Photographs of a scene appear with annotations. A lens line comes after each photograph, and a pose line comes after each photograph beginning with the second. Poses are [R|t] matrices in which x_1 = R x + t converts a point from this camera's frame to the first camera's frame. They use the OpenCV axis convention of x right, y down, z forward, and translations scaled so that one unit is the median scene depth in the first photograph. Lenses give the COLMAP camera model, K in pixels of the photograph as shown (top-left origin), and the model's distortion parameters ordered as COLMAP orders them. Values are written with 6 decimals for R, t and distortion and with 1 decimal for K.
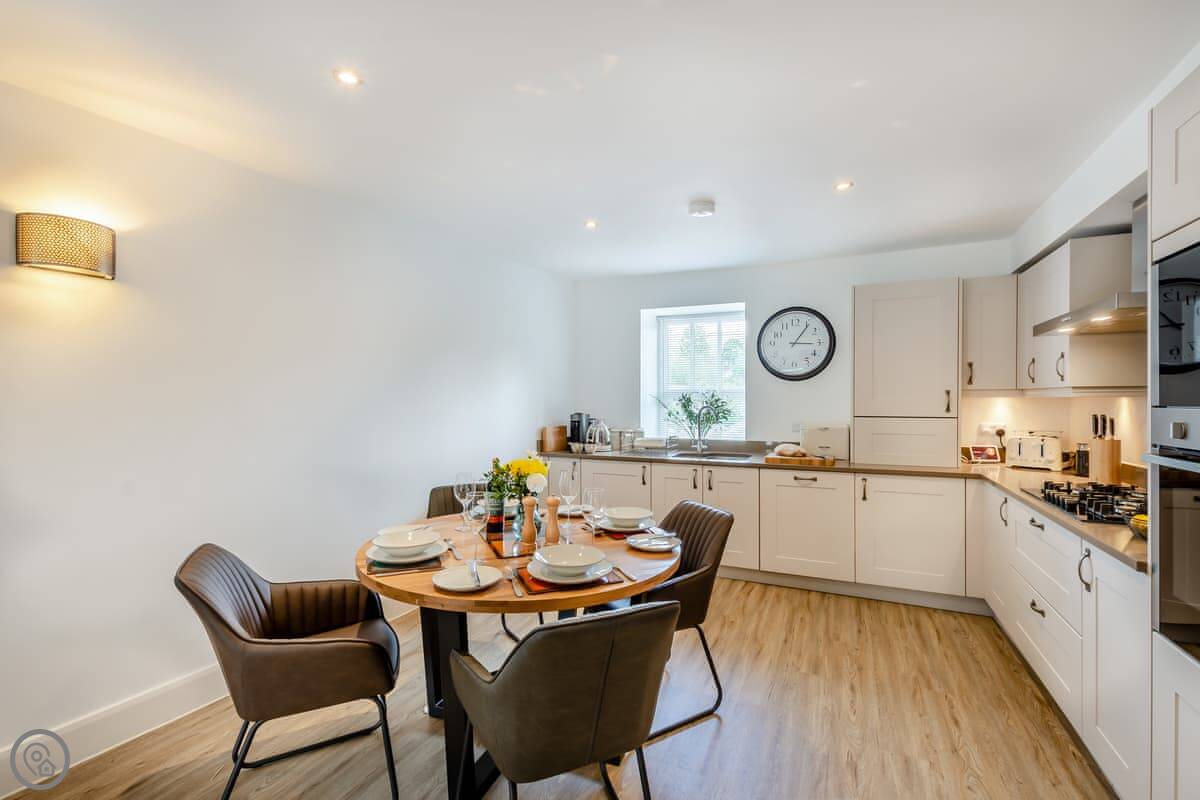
lens RADIAL K [[521.7, 0, 602.4], [0, 521.7, 405.5], [0, 0, 1]] dist [0.001507, -0.000192]
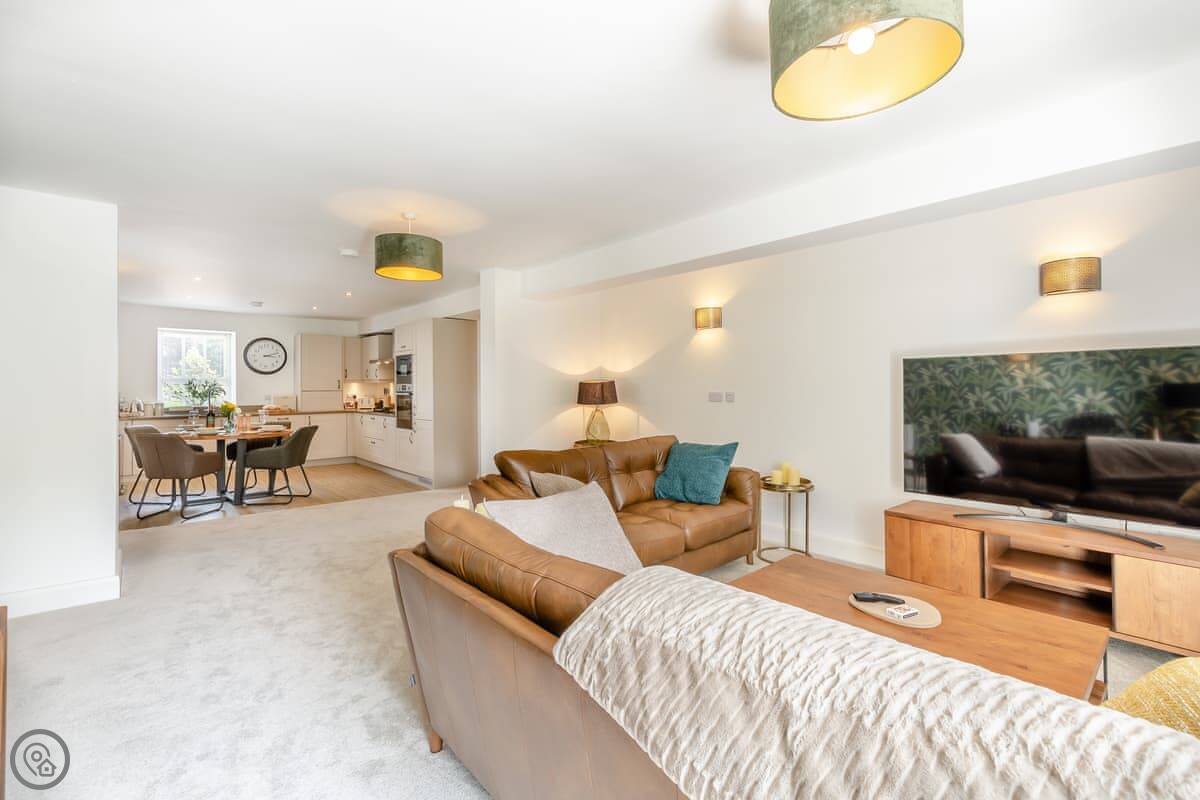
lens RADIAL K [[521.7, 0, 596.3], [0, 521.7, 387.5], [0, 0, 1]] dist [0.001507, -0.000192]
pose [[0.401606, -0.003387, 0.915806, -0.986857], [0.014002, 0.999899, -0.002442, 0.025919], [-0.915706, 0.013804, 0.401613, -0.992822]]
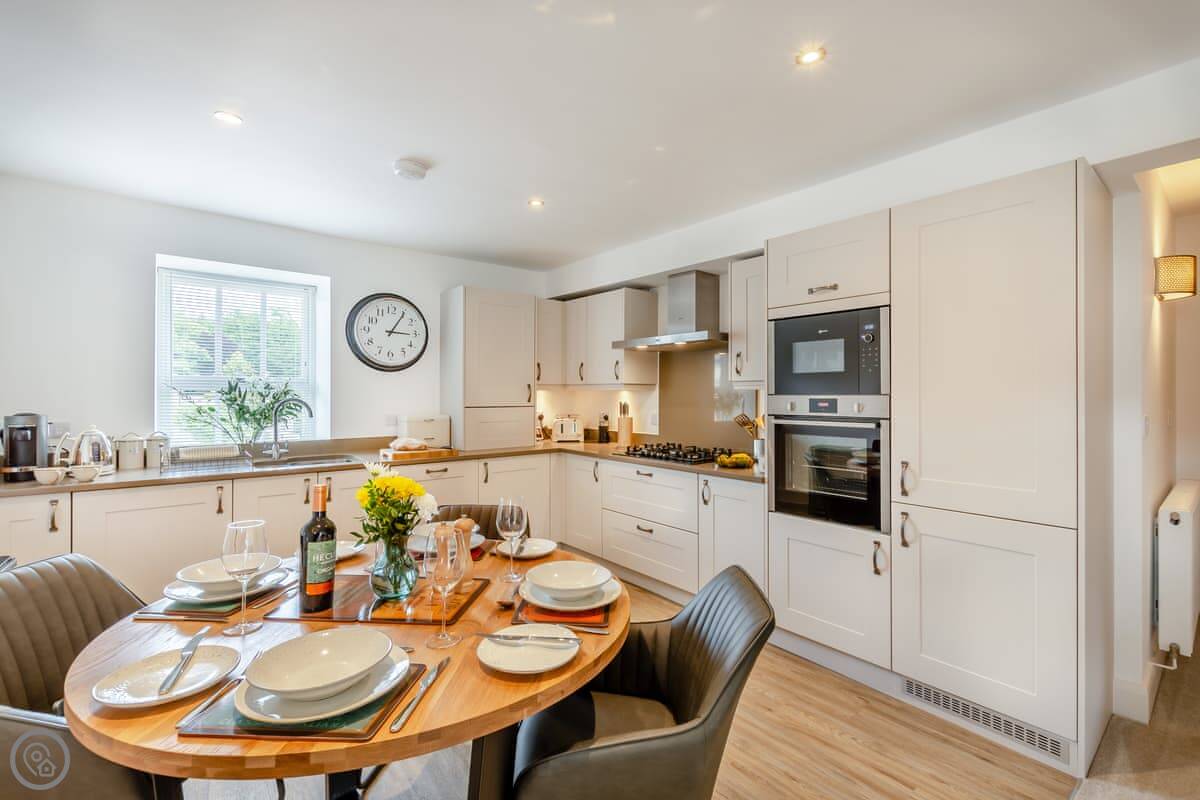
lens RADIAL K [[521.7, 0, 612.1], [0, 521.7, 391.9], [0, 0, 1]] dist [0.001507, -0.000192]
pose [[0.434552, 0.006269, 0.900625, -0.316997], [0.007566, 0.999915, -0.010611, 0.002972], [-0.900615, 0.011425, 0.434468, 0.234516]]
